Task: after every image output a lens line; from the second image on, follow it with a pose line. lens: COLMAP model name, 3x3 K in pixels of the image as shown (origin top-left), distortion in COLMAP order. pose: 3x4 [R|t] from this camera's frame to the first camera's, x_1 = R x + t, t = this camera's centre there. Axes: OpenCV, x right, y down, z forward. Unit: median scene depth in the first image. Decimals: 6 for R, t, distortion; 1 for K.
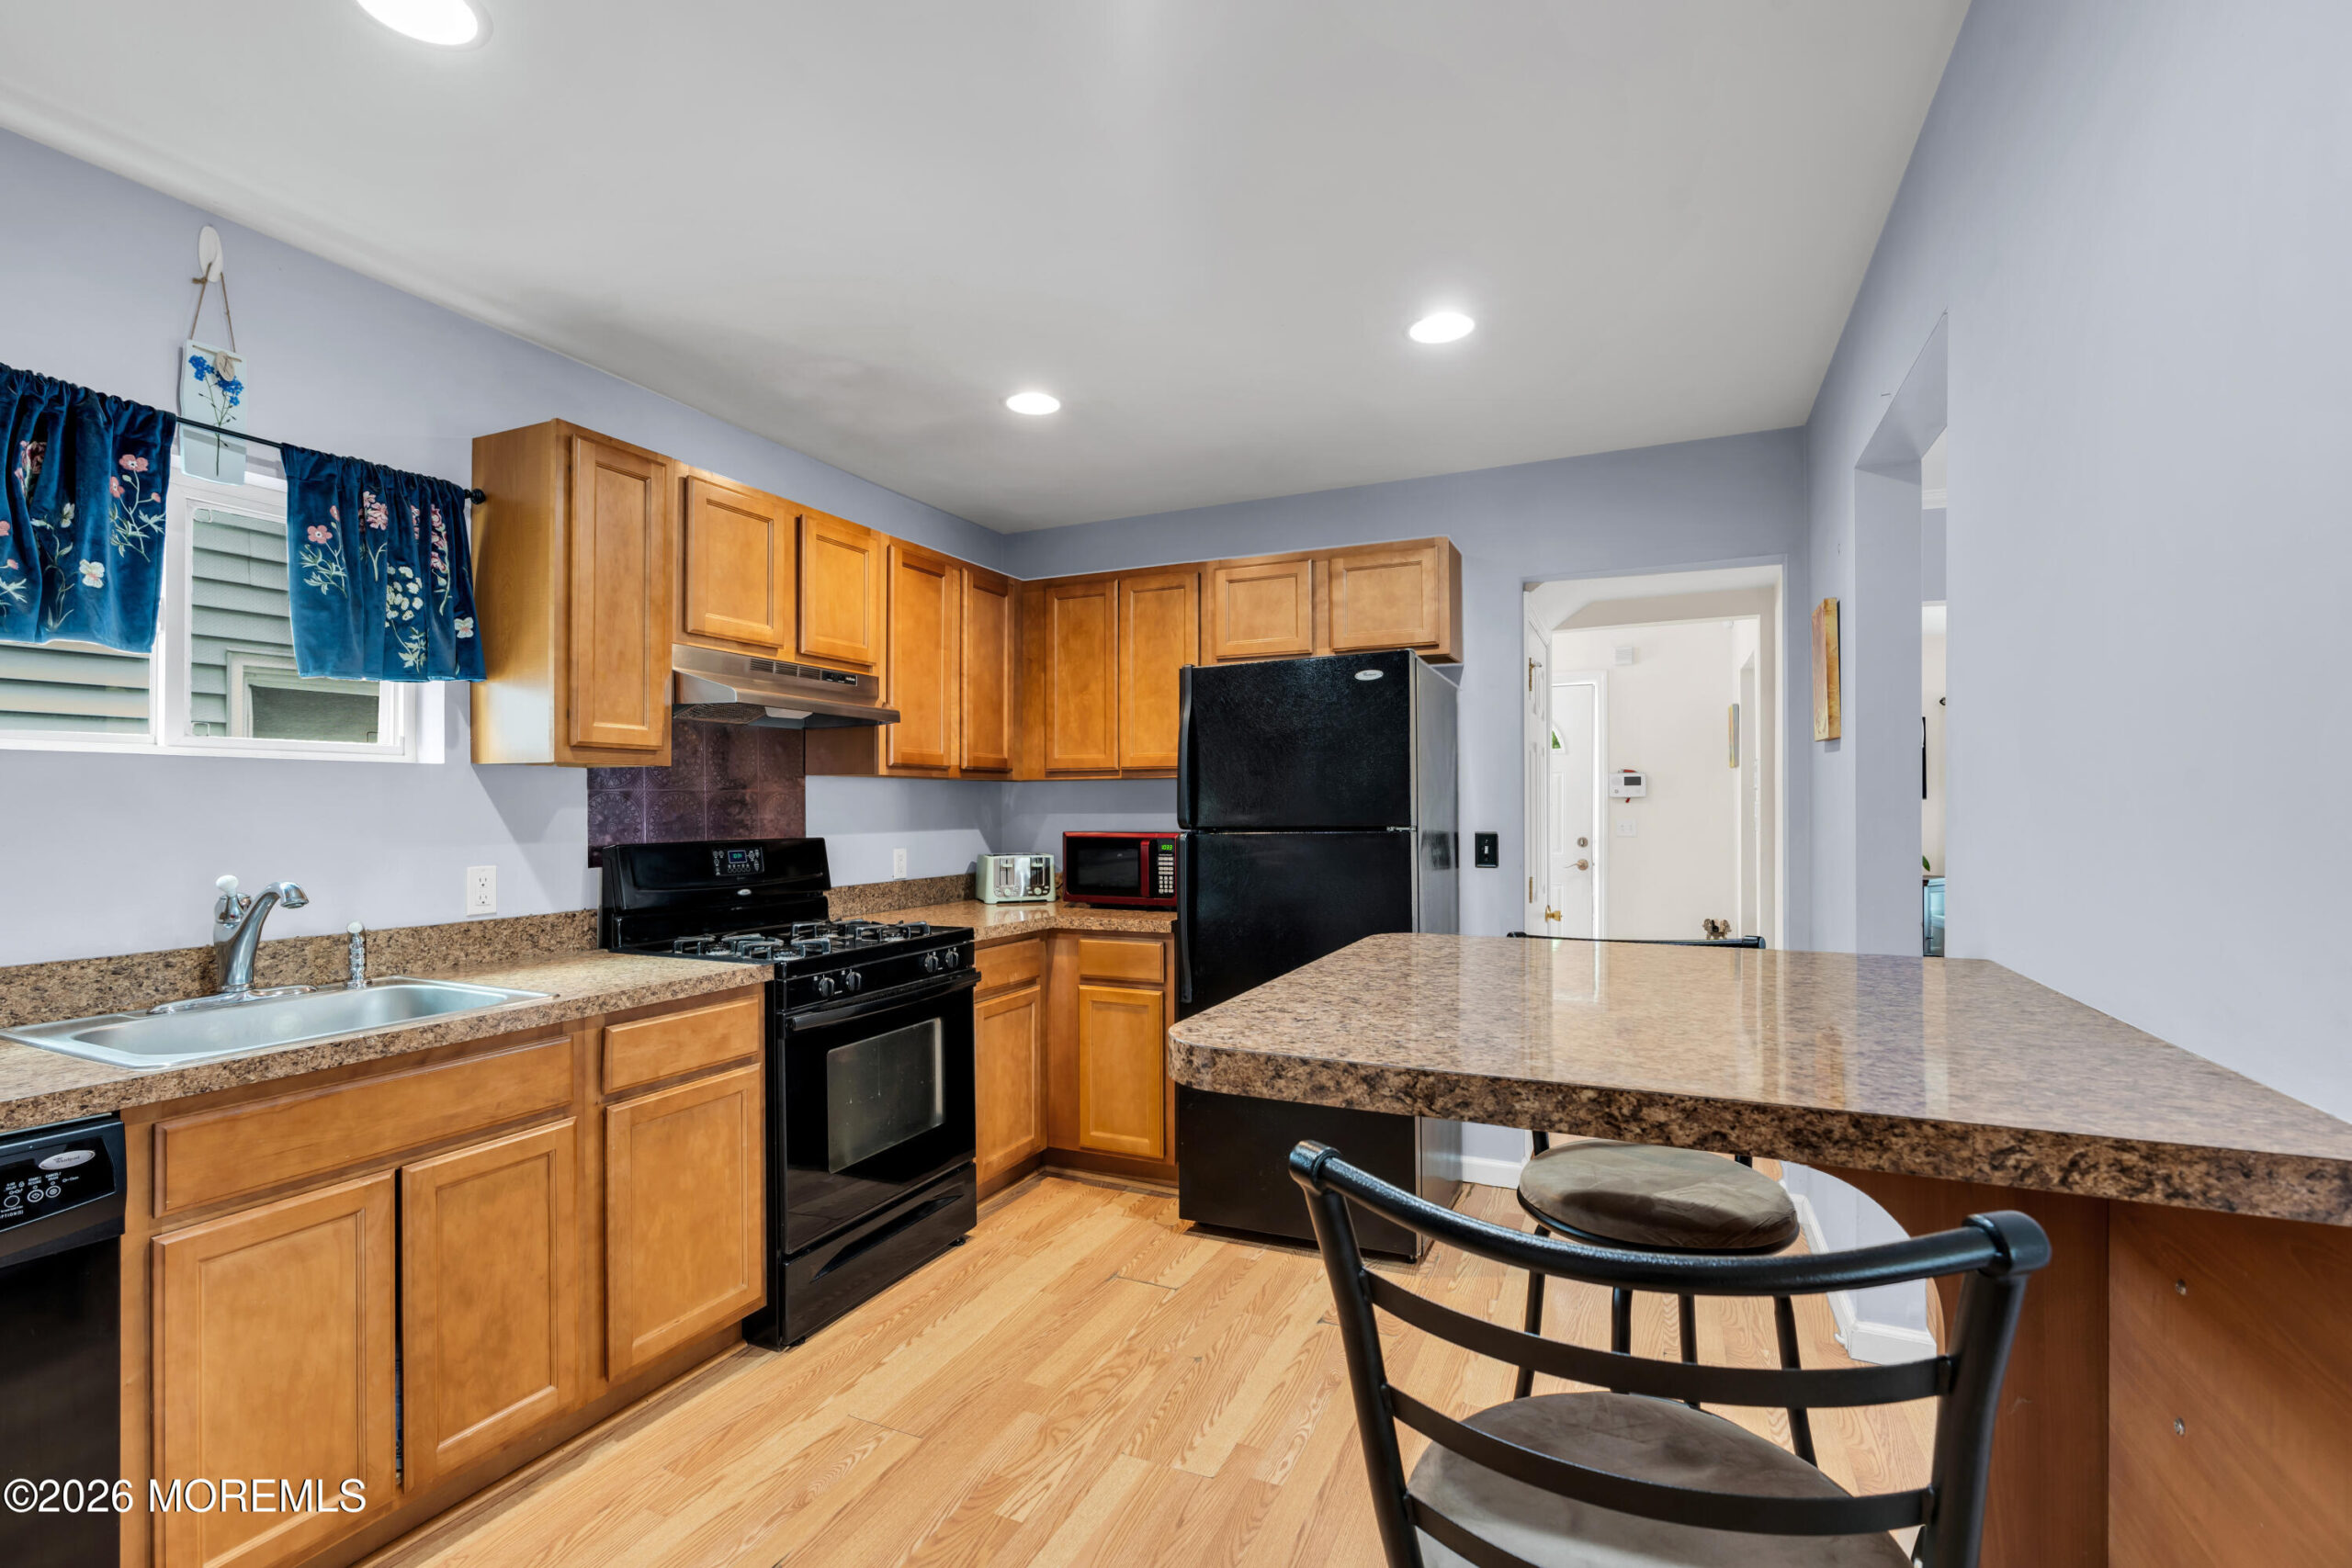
lens RADIAL K [[1051.6, 0, 1169.7], [0, 1051.6, 799.1], [0, 0, 1]] dist [-0.011570, 0.003535]
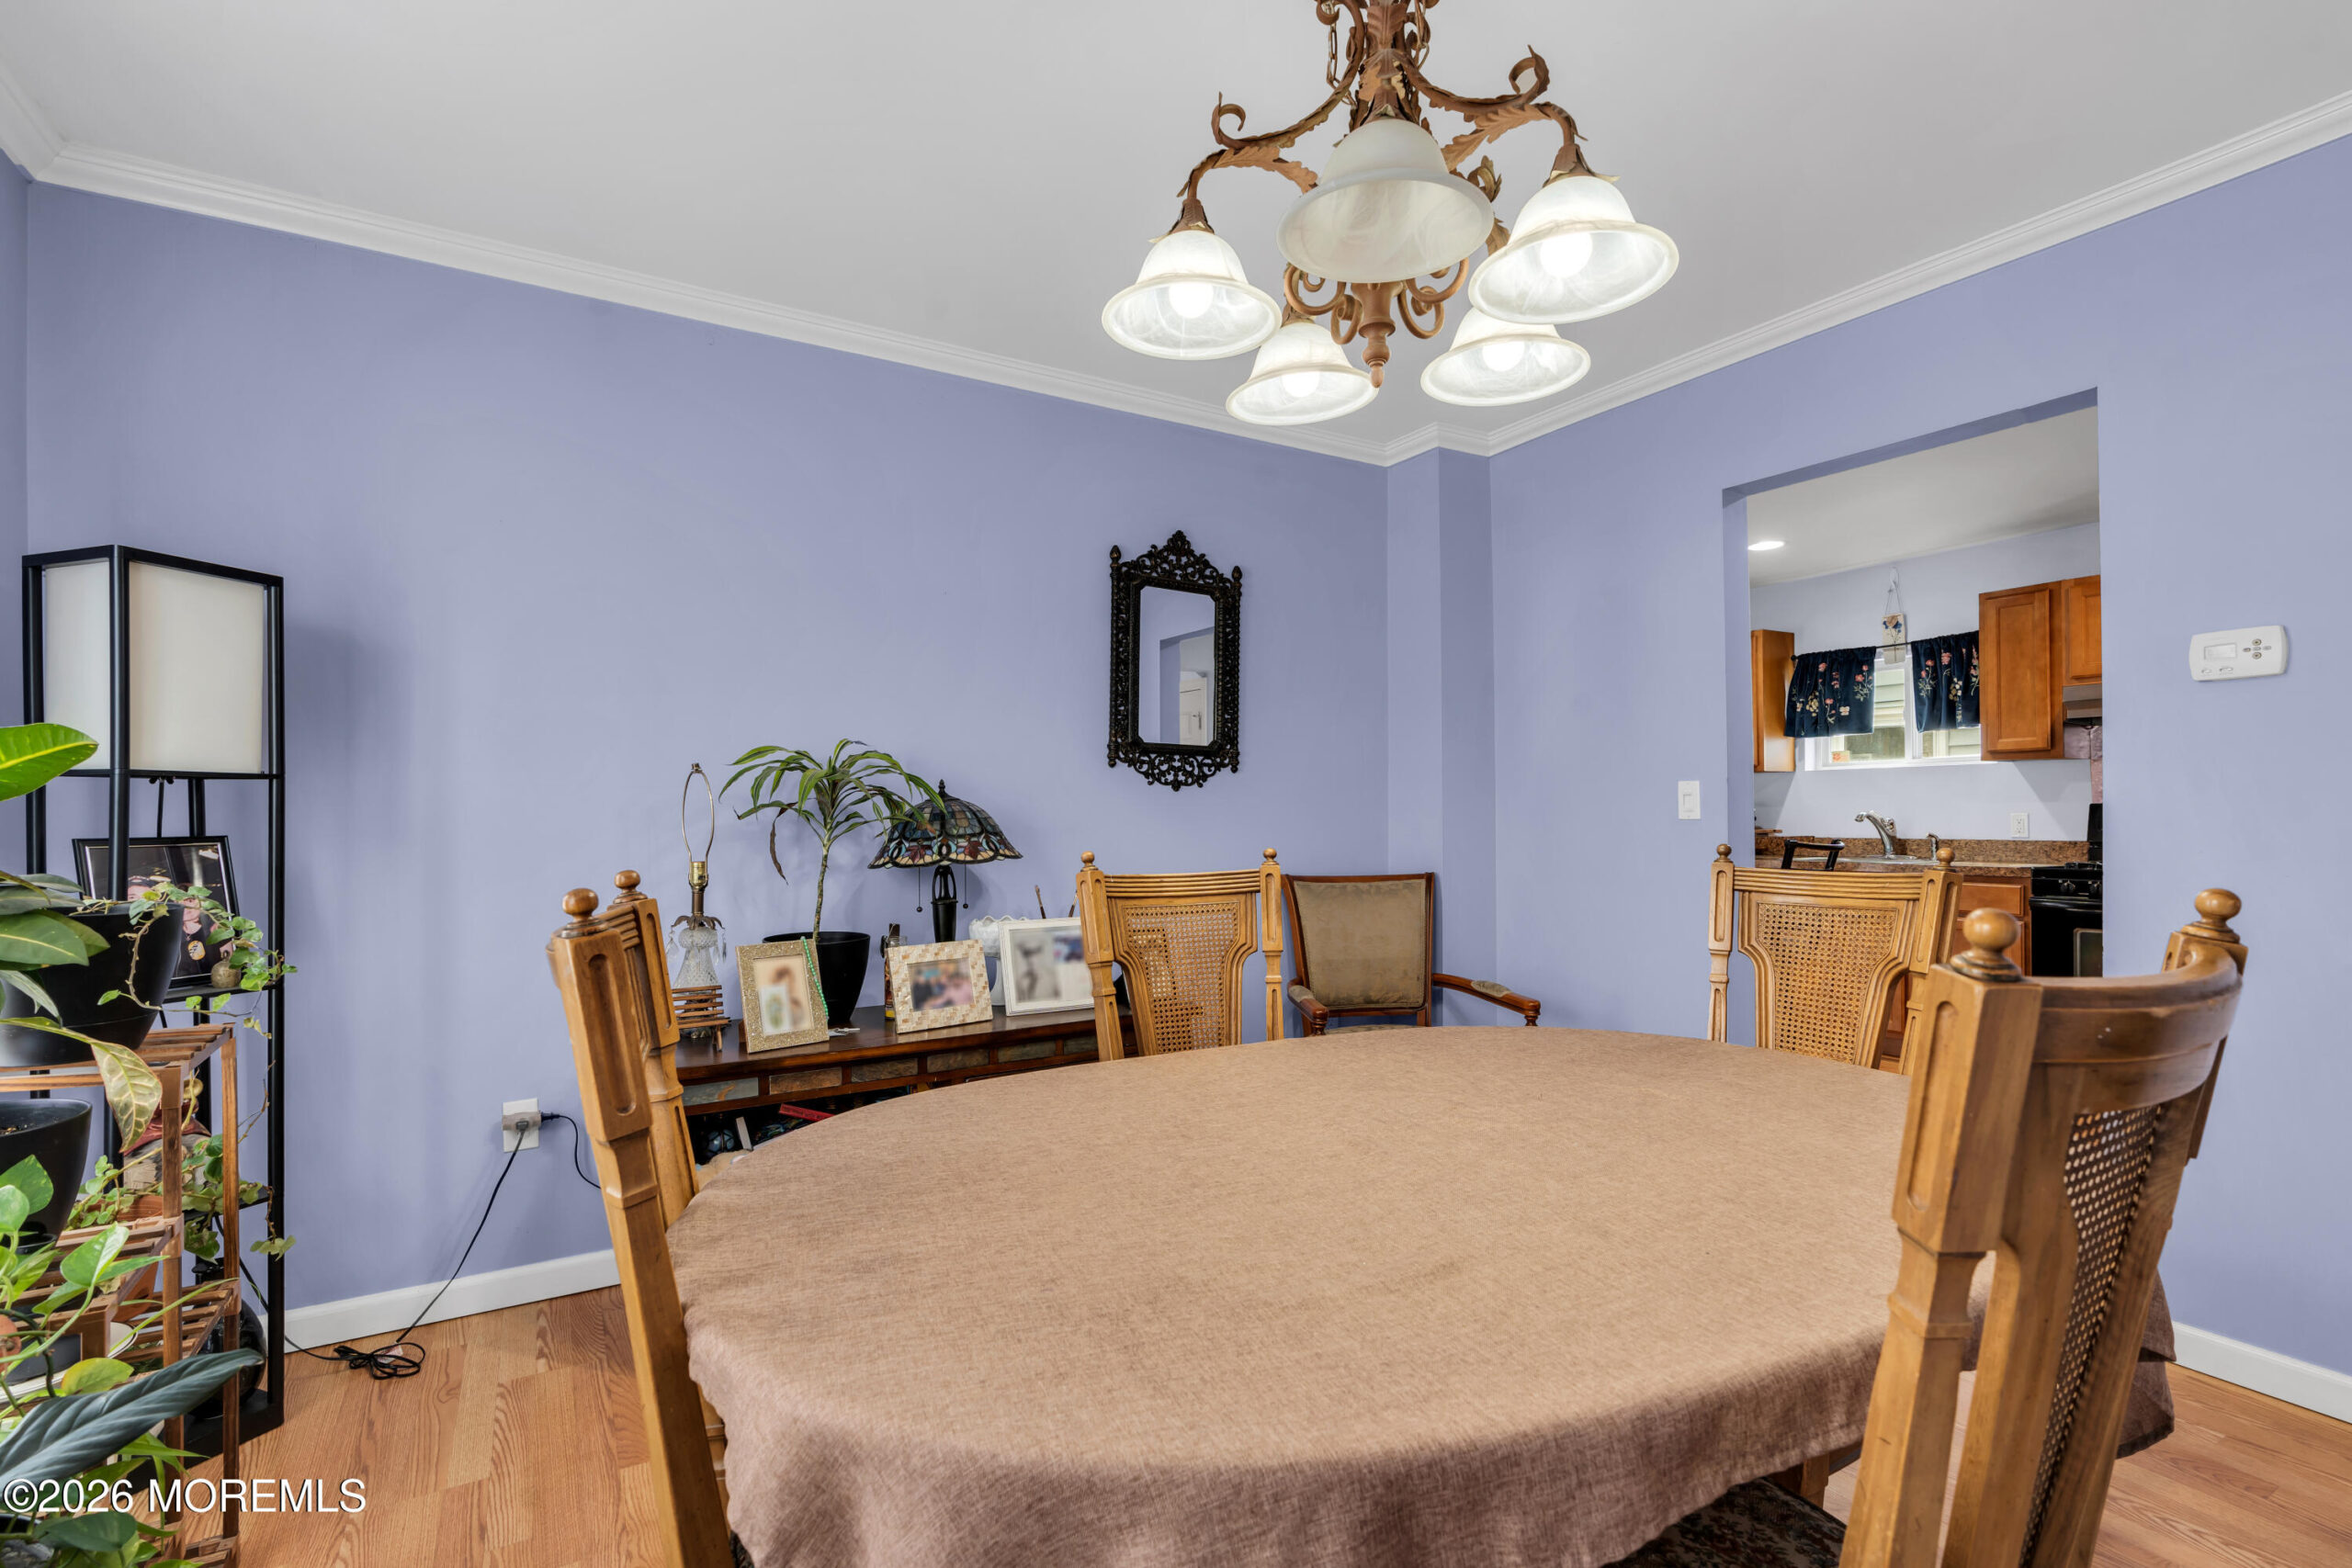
lens RADIAL K [[1051.6, 0, 1169.7], [0, 1051.6, 799.1], [0, 0, 1]] dist [-0.011570, 0.003535]
pose [[-0.576341, -0.012460, -0.817114, 2.152641], [0.002807, 0.999848, -0.017225, 0.075262], [0.817205, -0.012221, -0.576218, 0.943190]]
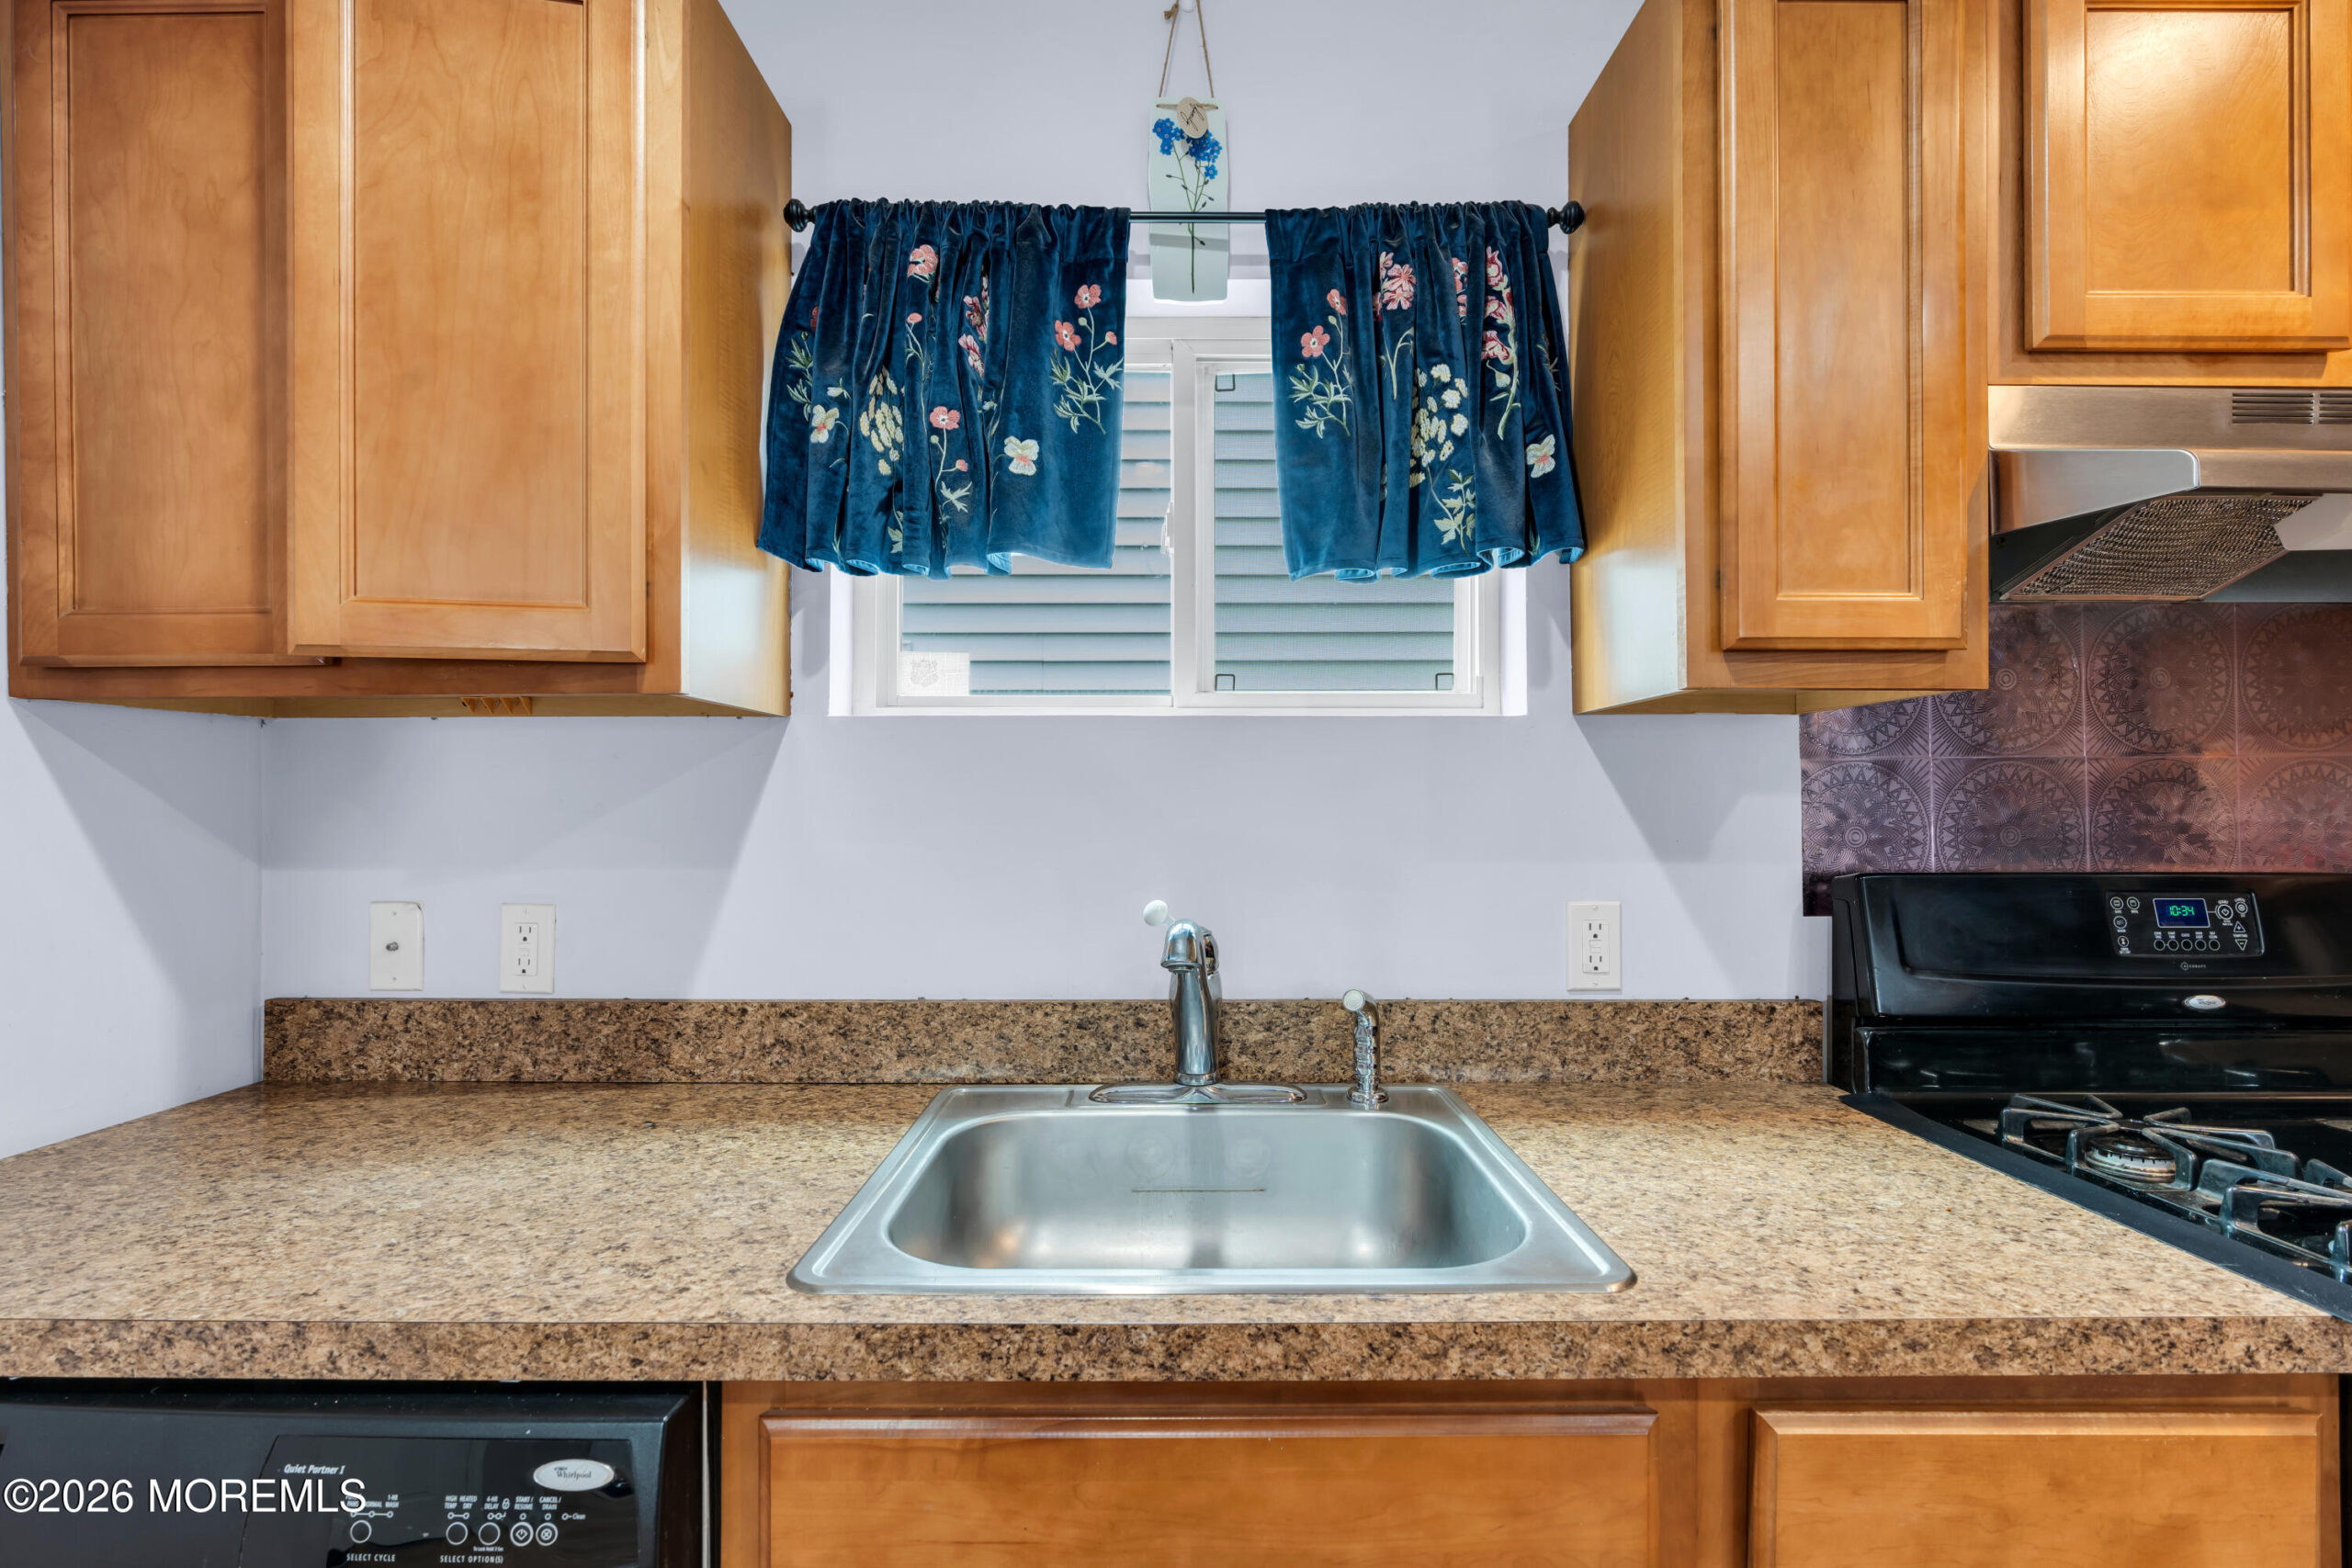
lens RADIAL K [[1051.6, 0, 1169.7], [0, 1051.6, 799.1], [0, 0, 1]] dist [-0.011570, 0.003535]
pose [[0.428102, -0.005887, -0.903711, -0.293753], [0.004901, 0.999979, -0.004193, 0.013780], [0.903717, -0.002635, 0.428122, 0.646920]]
